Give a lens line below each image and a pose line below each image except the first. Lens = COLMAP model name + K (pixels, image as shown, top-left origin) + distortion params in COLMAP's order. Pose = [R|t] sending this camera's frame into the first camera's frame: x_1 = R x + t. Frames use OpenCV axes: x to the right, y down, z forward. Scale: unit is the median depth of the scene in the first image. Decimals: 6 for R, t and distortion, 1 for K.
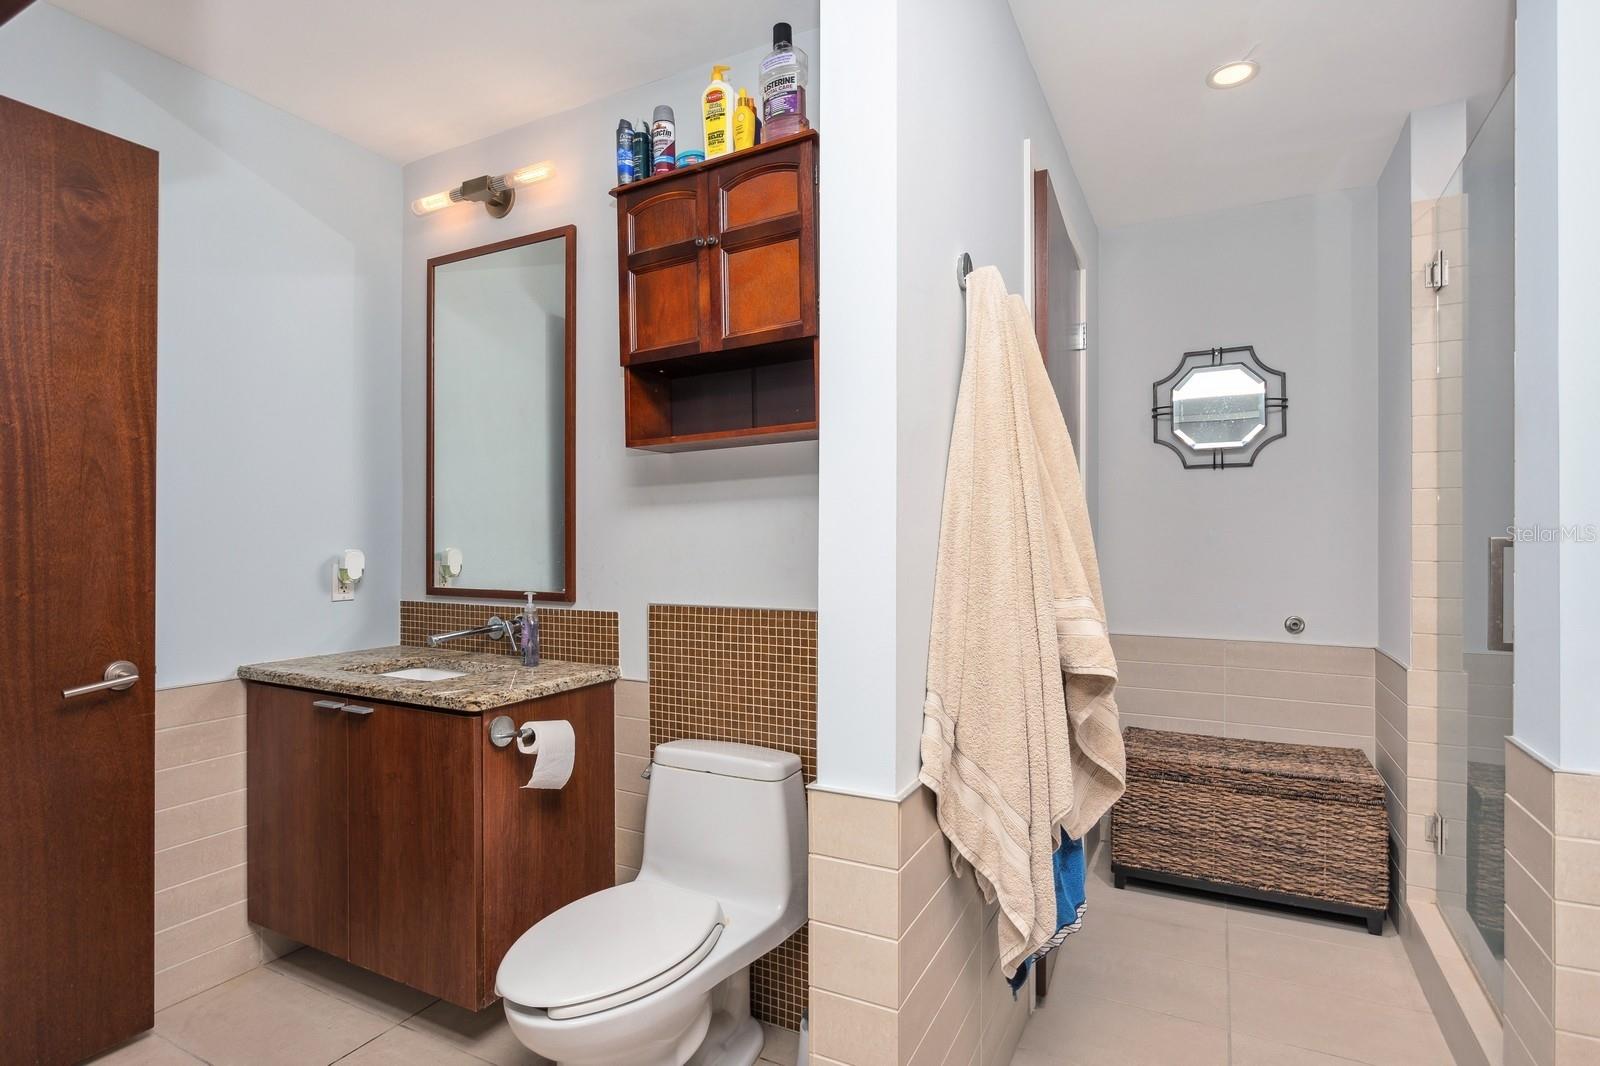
lens RADIAL K [[821.9, 0, 793.0], [0, 821.9, 530.3], [0, 0, 1]] dist [-0.010077, -0.000173]
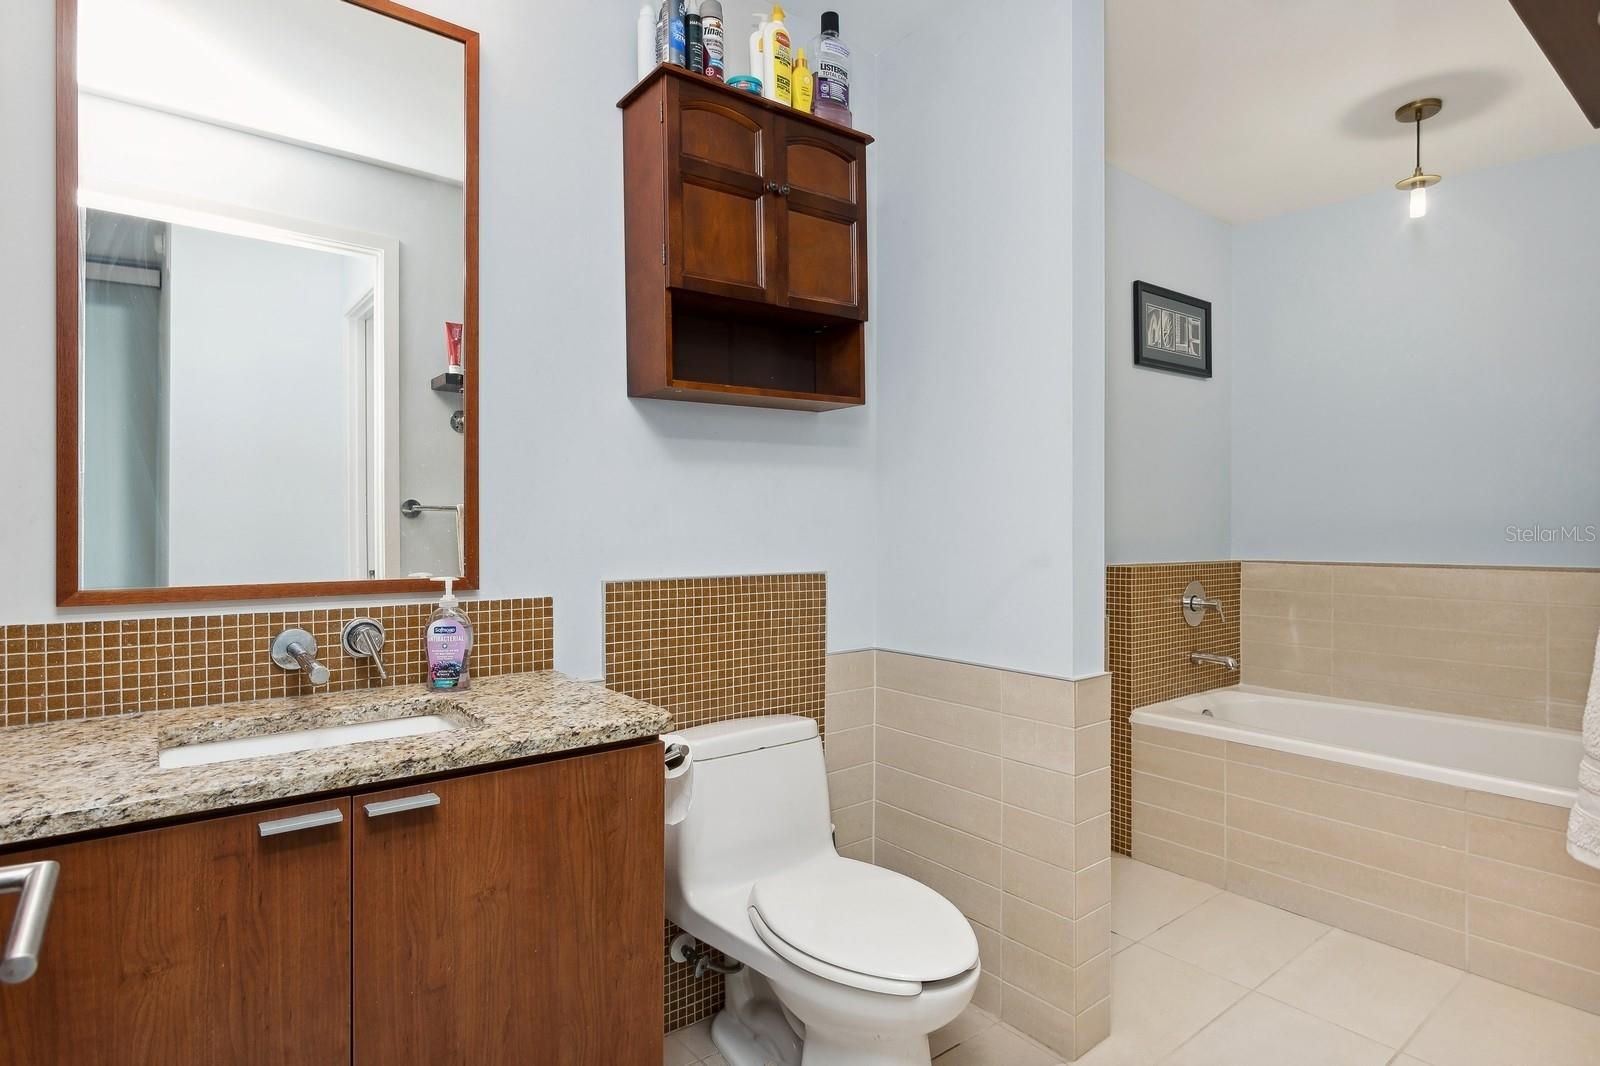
lens RADIAL K [[821.9, 0, 793.0], [0, 821.9, 530.3], [0, 0, 1]] dist [-0.010077, -0.000173]
pose [[0.410417, 0.000941, 0.911898, -0.883294], [-0.008109, 0.999964, 0.002618, 0.038626], [-0.911862, -0.008468, 0.410410, 0.542579]]
